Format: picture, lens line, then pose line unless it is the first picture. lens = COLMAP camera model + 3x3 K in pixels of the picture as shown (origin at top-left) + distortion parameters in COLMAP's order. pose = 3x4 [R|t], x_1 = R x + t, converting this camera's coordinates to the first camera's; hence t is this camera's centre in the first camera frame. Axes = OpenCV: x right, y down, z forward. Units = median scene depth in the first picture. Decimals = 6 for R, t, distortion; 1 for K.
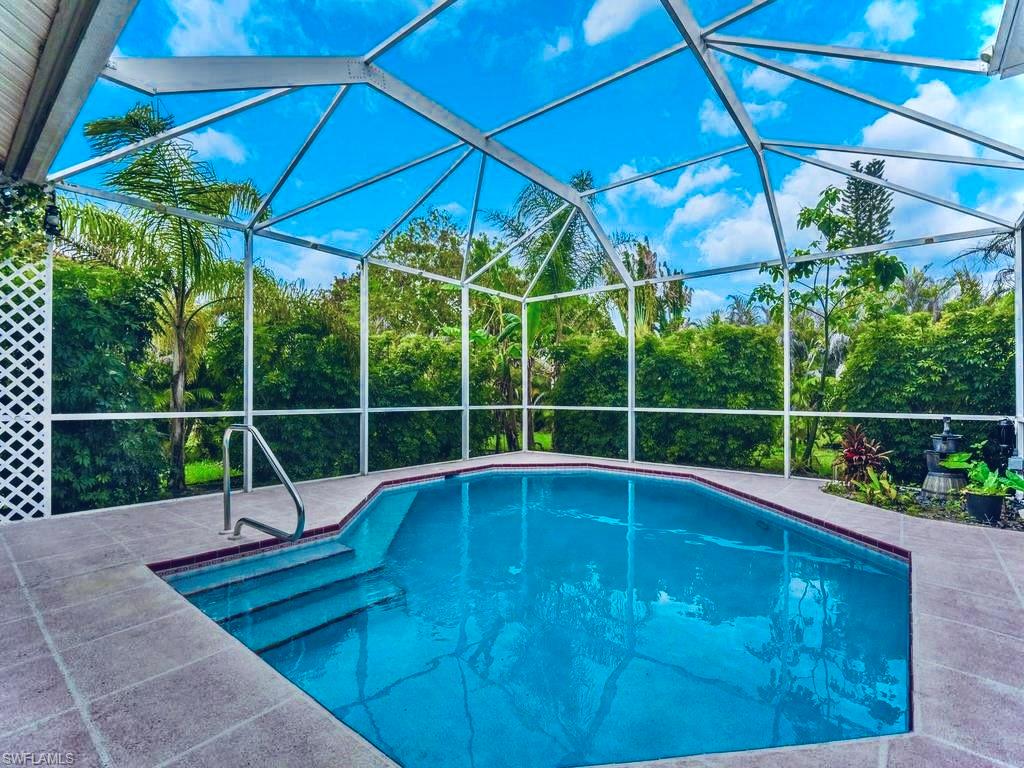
lens RADIAL K [[469.9, 0, 520.3], [0, 469.9, 397.2], [0, 0, 1]] dist [-0.002792, -0.006408]
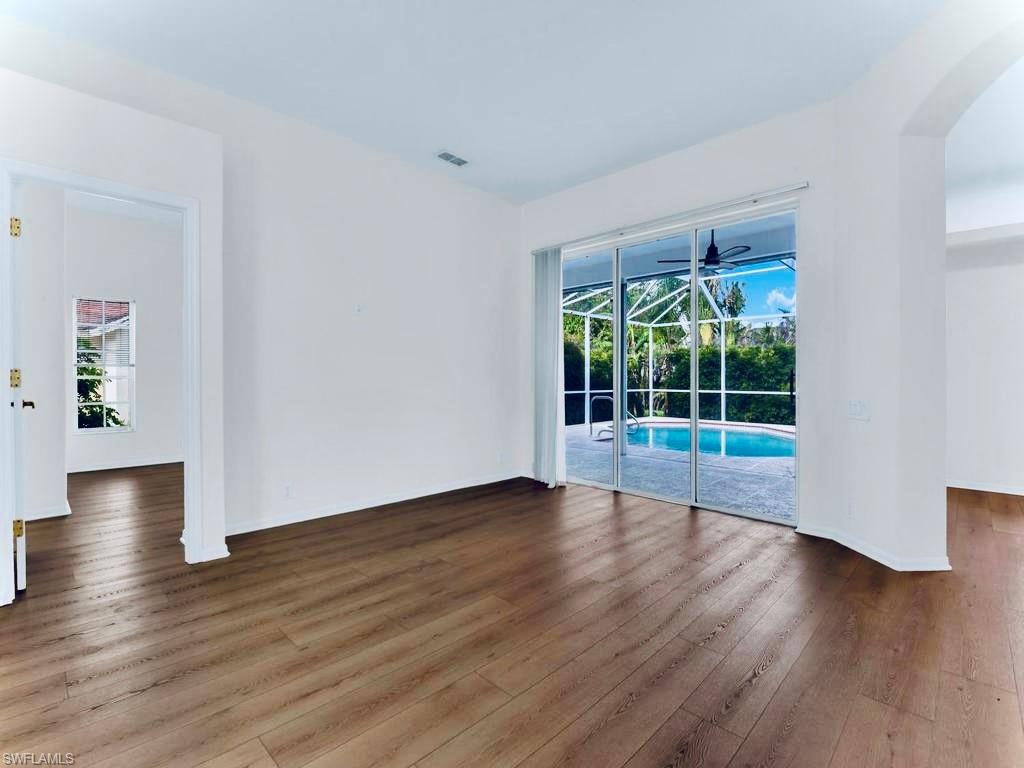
lens RADIAL K [[469.9, 0, 513.3], [0, 469.9, 381.9], [0, 0, 1]] dist [-0.002792, -0.006408]
pose [[0.996356, 0.000251, -0.085289, -0.395879], [-0.000210, 1.000000, 0.000490, -0.011507], [0.085289, -0.000470, 0.996356, -0.811855]]
